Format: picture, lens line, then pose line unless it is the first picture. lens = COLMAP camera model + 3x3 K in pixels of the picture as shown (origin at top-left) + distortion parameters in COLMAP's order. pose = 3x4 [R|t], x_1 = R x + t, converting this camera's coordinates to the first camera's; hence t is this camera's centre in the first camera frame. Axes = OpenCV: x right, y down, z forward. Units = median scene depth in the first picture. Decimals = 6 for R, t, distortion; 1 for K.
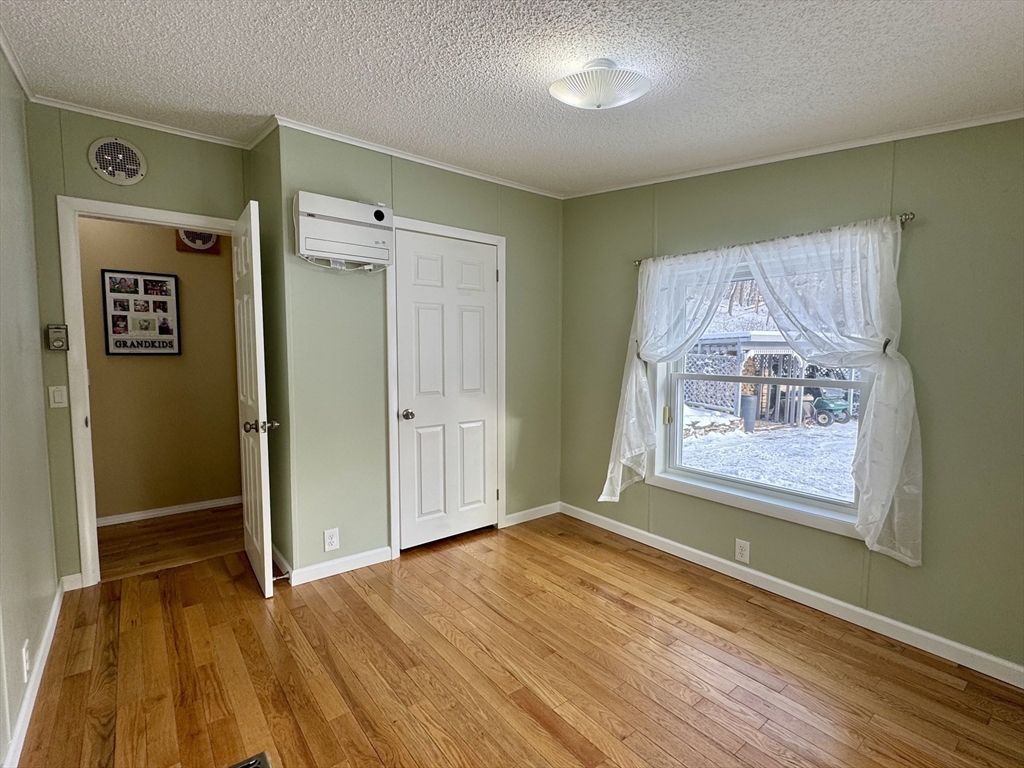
lens RADIAL K [[479.2, 0, 512.0], [0, 479.2, 384.0], [0, 0, 1]] dist [-0.014033, 0.000313]
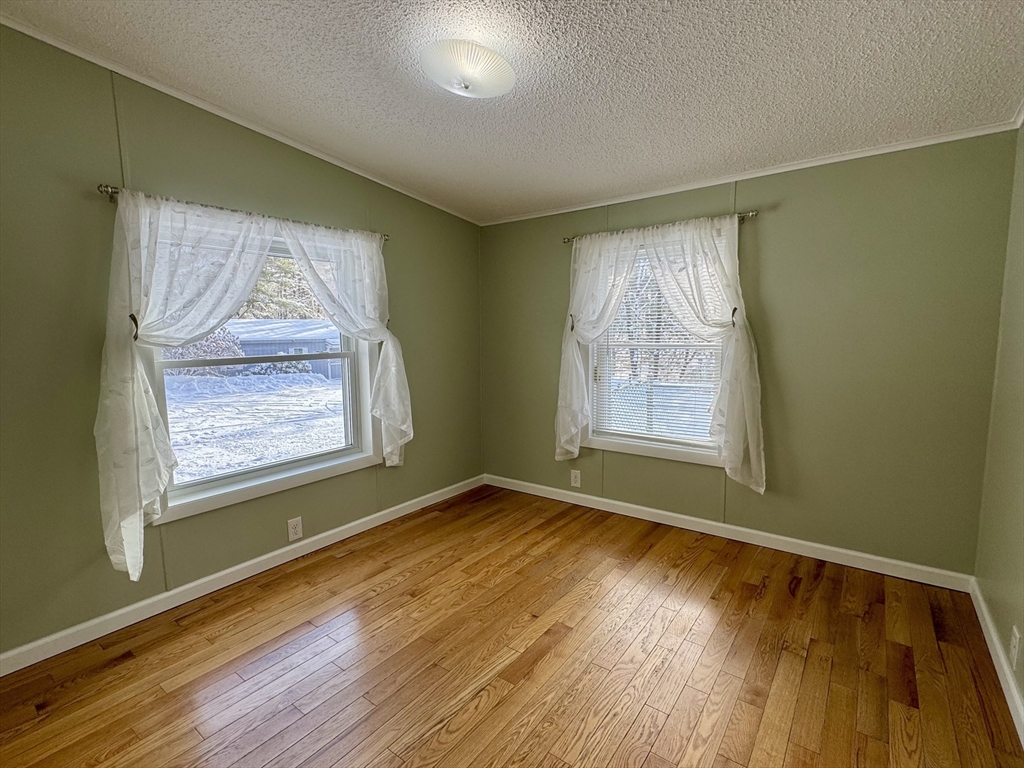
lens RADIAL K [[479.2, 0, 512.0], [0, 479.2, 384.0], [0, 0, 1]] dist [-0.014033, 0.000313]
pose [[-0.253941, -0.108162, 0.961153, -0.670890], [0.085226, 0.987360, 0.133628, -0.055321], [-0.963458, 0.115849, -0.241513, 0.910641]]
